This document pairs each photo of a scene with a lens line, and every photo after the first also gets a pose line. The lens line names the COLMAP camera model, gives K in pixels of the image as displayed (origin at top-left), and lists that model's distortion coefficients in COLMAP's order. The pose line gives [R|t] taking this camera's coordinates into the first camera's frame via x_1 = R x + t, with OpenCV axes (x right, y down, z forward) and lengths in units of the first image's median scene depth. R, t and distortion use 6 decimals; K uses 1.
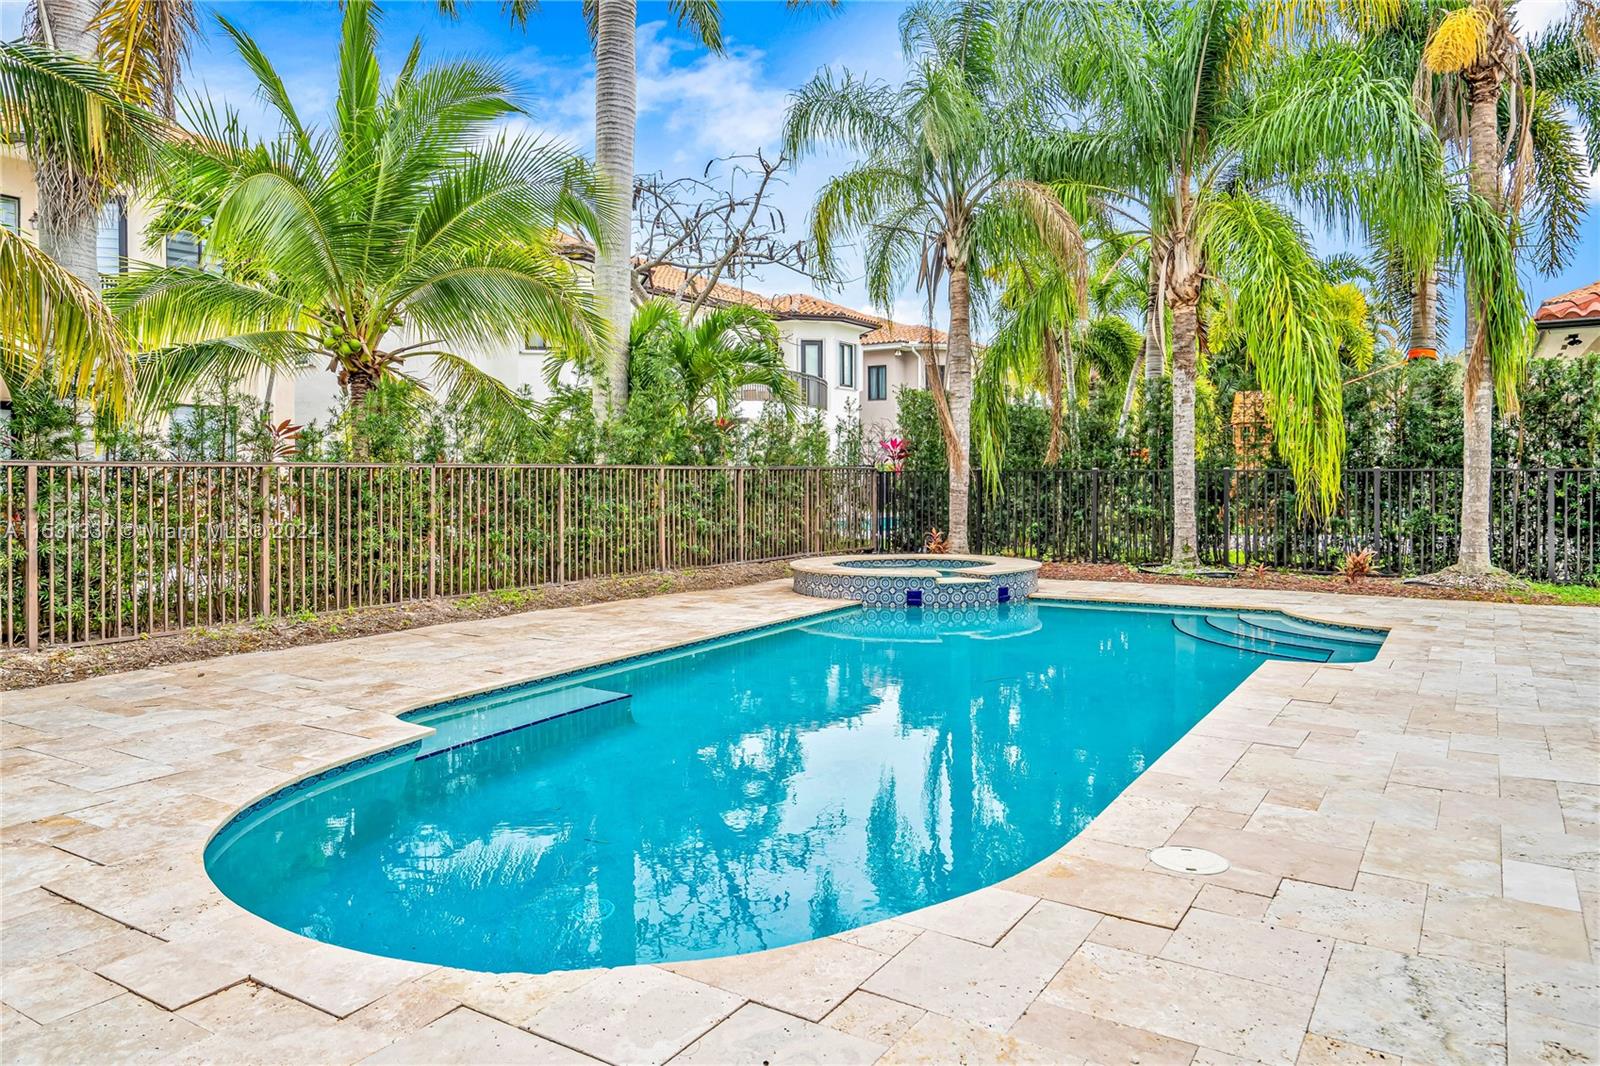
lens RADIAL K [[1058.6, 0, 807.3], [0, 1058.6, 493.8], [0, 0, 1]] dist [0.002665, -0.001009]
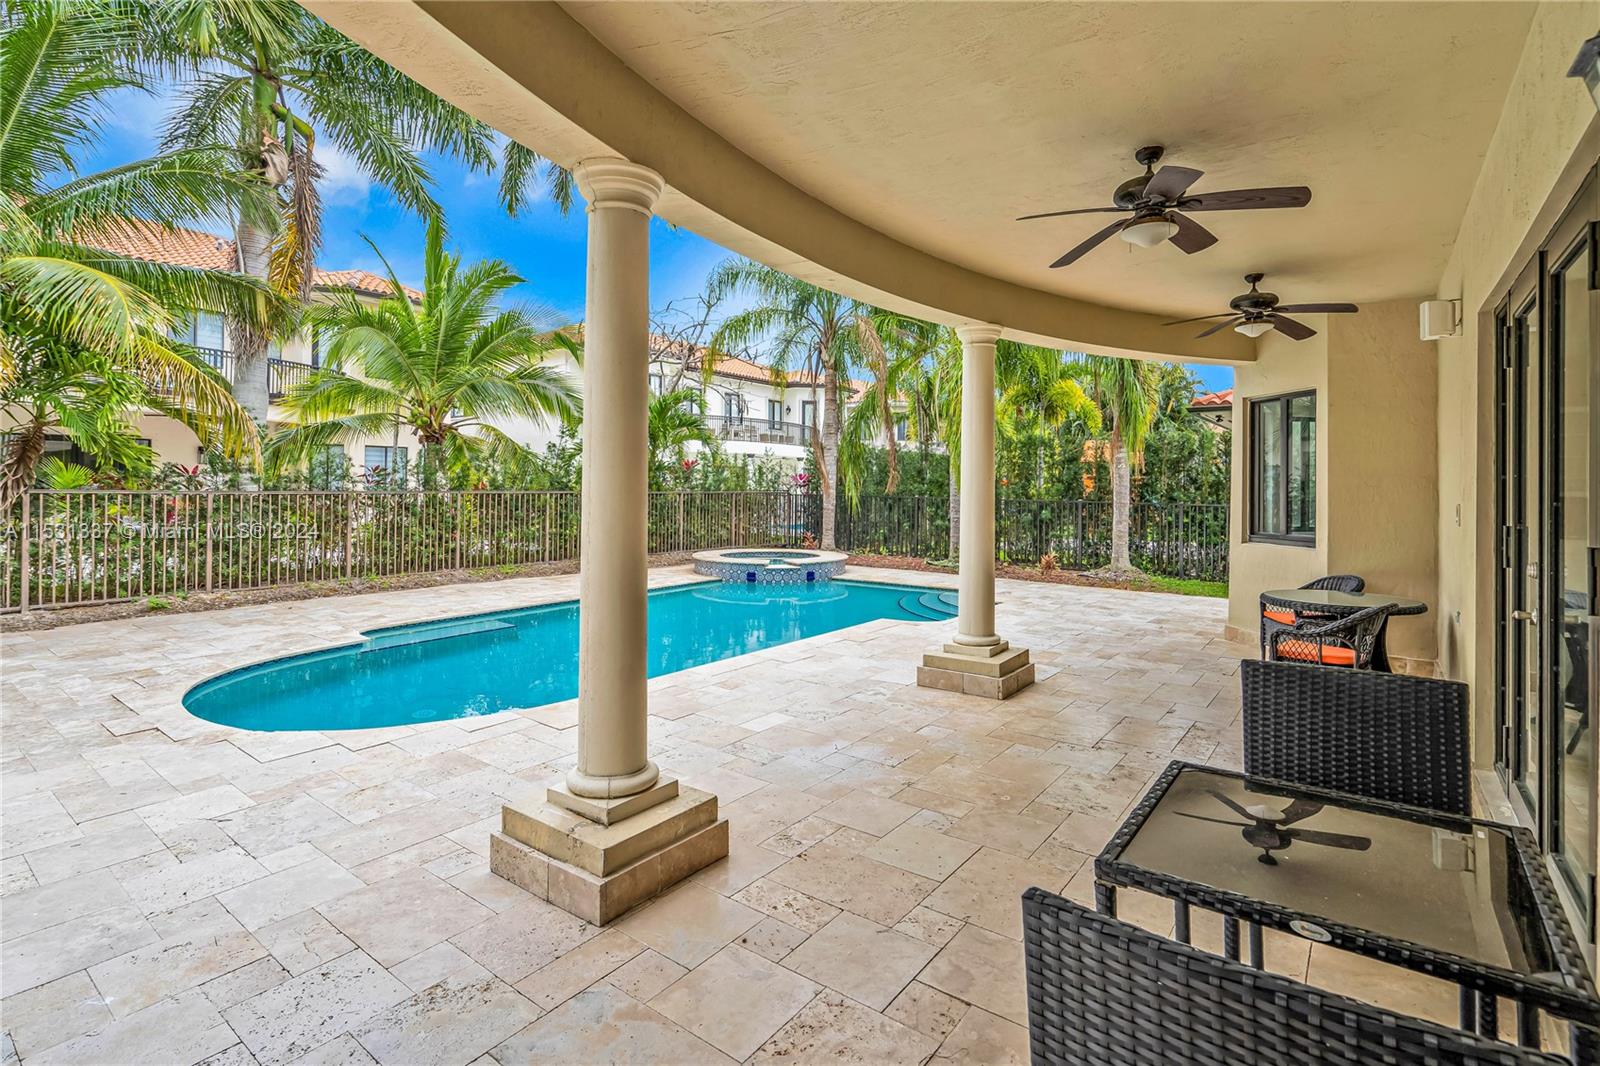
lens RADIAL K [[743.1, 0, 786.4], [0, 743.1, 481.2], [0, 0, 1]] dist [-0.000383, 0.000178]
pose [[0.995618, 0.014108, -0.092444, 0.260086], [-0.016650, 0.999502, -0.026792, -0.019001], [0.092020, 0.028214, 0.995357, -0.137852]]
